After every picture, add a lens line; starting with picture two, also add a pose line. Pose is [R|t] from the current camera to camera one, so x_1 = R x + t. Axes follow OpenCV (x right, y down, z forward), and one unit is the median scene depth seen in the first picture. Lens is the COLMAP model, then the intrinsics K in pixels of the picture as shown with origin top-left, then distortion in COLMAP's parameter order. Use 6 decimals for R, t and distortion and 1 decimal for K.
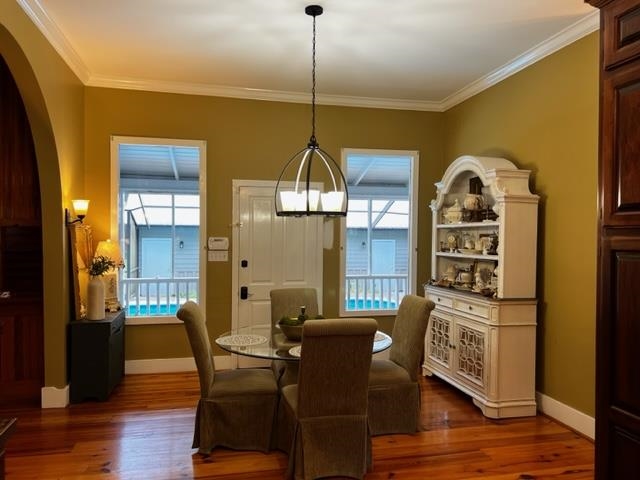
lens RADIAL K [[480.0, 0, 322.0], [0, 480.0, 244.6], [0, 0, 1]] dist [0.047245, -0.045066]
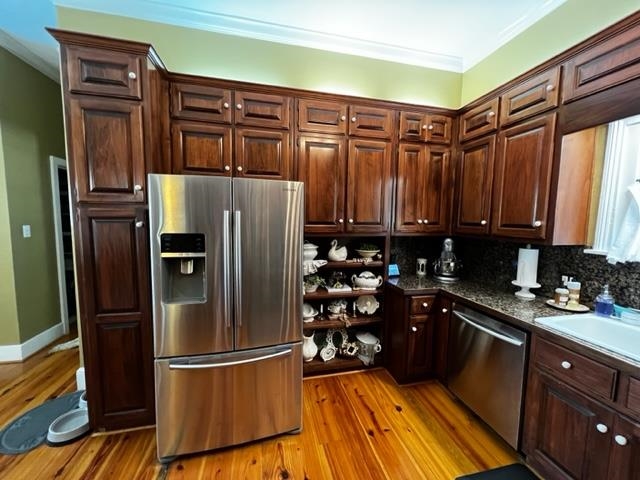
lens RADIAL K [[255.4, 0, 319.8], [0, 255.4, 240.6], [0, 0, 1]] dist [-0.000673, -0.000085]
pose [[-0.002599, -0.093733, 0.995594, -0.085568], [0.005026, 0.995584, 0.093745, 0.005046], [-0.999984, 0.005247, -0.002116, 0.105715]]
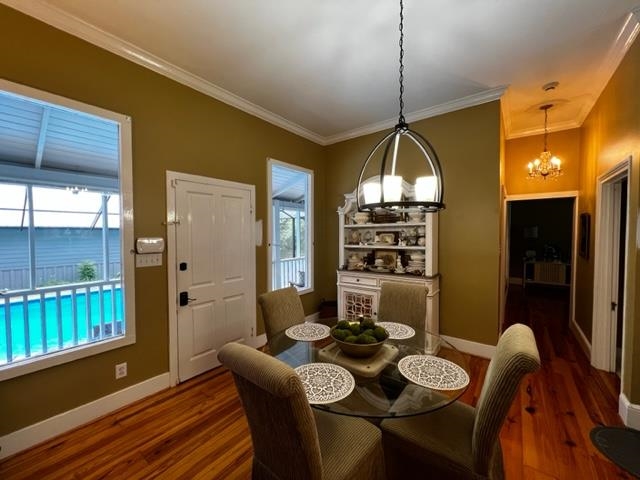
lens RADIAL K [[255.4, 0, 319.7], [0, 255.4, 240.8], [0, 0, 1]] dist [-0.000673, -0.000085]
pose [[0.774348, -0.029444, 0.632075, -0.294902], [0.023560, 0.999566, 0.017700, -0.012129], [-0.632322, 0.001186, 0.774705, 0.519267]]
